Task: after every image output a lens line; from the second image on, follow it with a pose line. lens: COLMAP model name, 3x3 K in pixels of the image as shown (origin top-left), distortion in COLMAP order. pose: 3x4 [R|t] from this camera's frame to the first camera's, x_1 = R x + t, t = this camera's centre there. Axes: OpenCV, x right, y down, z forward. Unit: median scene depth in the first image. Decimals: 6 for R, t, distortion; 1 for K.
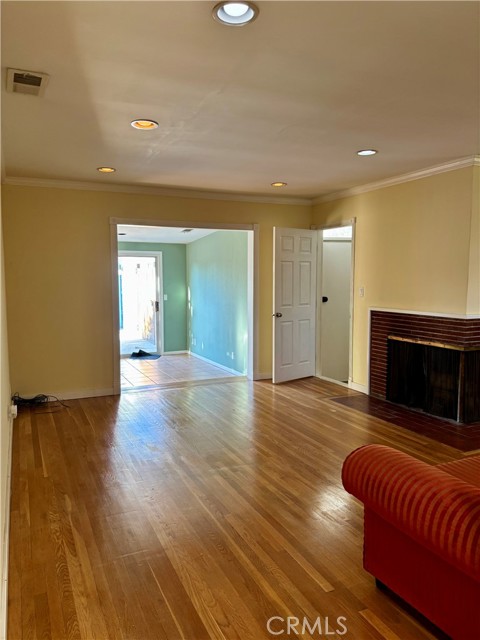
lens RADIAL K [[484.9, 0, 243.7], [0, 484.9, 322.3], [0, 0, 1]] dist [0.039118, -0.054538]
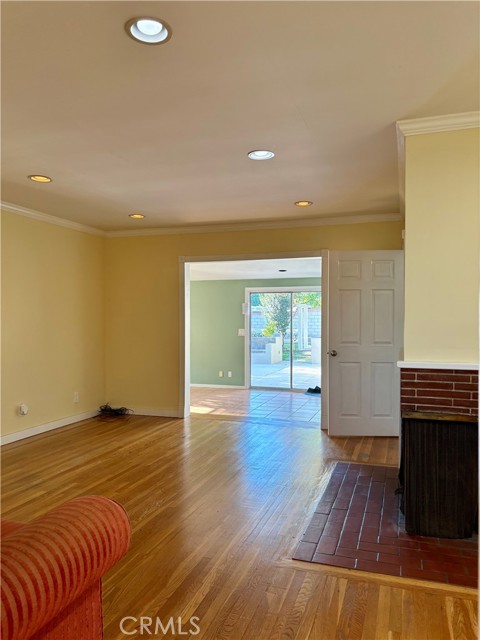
lens RADIAL K [[484.9, 0, 239.7], [0, 484.9, 318.7], [0, 0, 1]] dist [0.039118, -0.054538]
pose [[0.724222, 0.006260, -0.689538, 0.599818], [-0.067402, 0.995813, -0.061752, -0.013240], [0.686264, 0.091199, 0.721612, 0.301993]]
